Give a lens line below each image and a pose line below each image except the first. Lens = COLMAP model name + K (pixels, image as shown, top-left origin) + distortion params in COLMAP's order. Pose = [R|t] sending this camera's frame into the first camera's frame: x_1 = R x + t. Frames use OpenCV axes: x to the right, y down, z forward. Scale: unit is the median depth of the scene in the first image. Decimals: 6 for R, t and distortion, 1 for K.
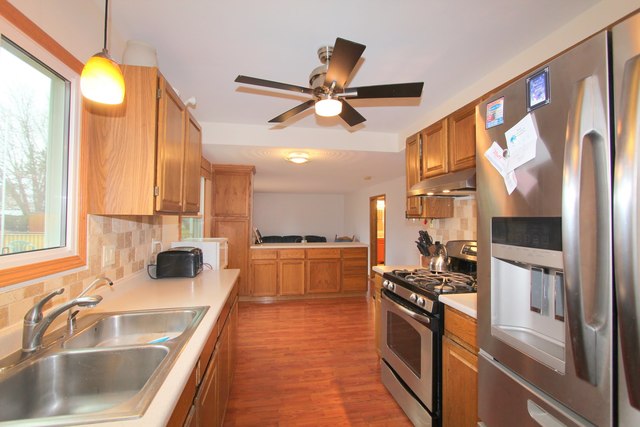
lens RADIAL K [[296.3, 0, 320.0], [0, 296.3, 213.5], [0, 0, 1]] dist [-0.017433, 0.001121]
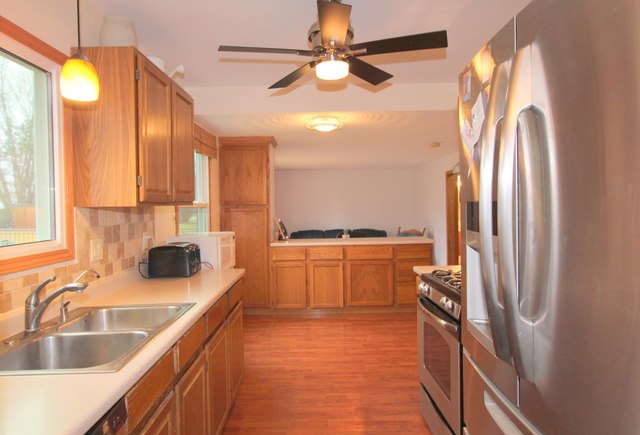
lens RADIAL K [[449.4, 0, 320.0], [0, 449.4, 217.5], [0, 0, 1]] dist [-0.008831, -0.000507]
pose [[0.984119, -0.016201, -0.176769, 0.183020], [0.024363, 0.998730, 0.044100, -0.005777], [0.175830, -0.047706, 0.983264, -0.214762]]
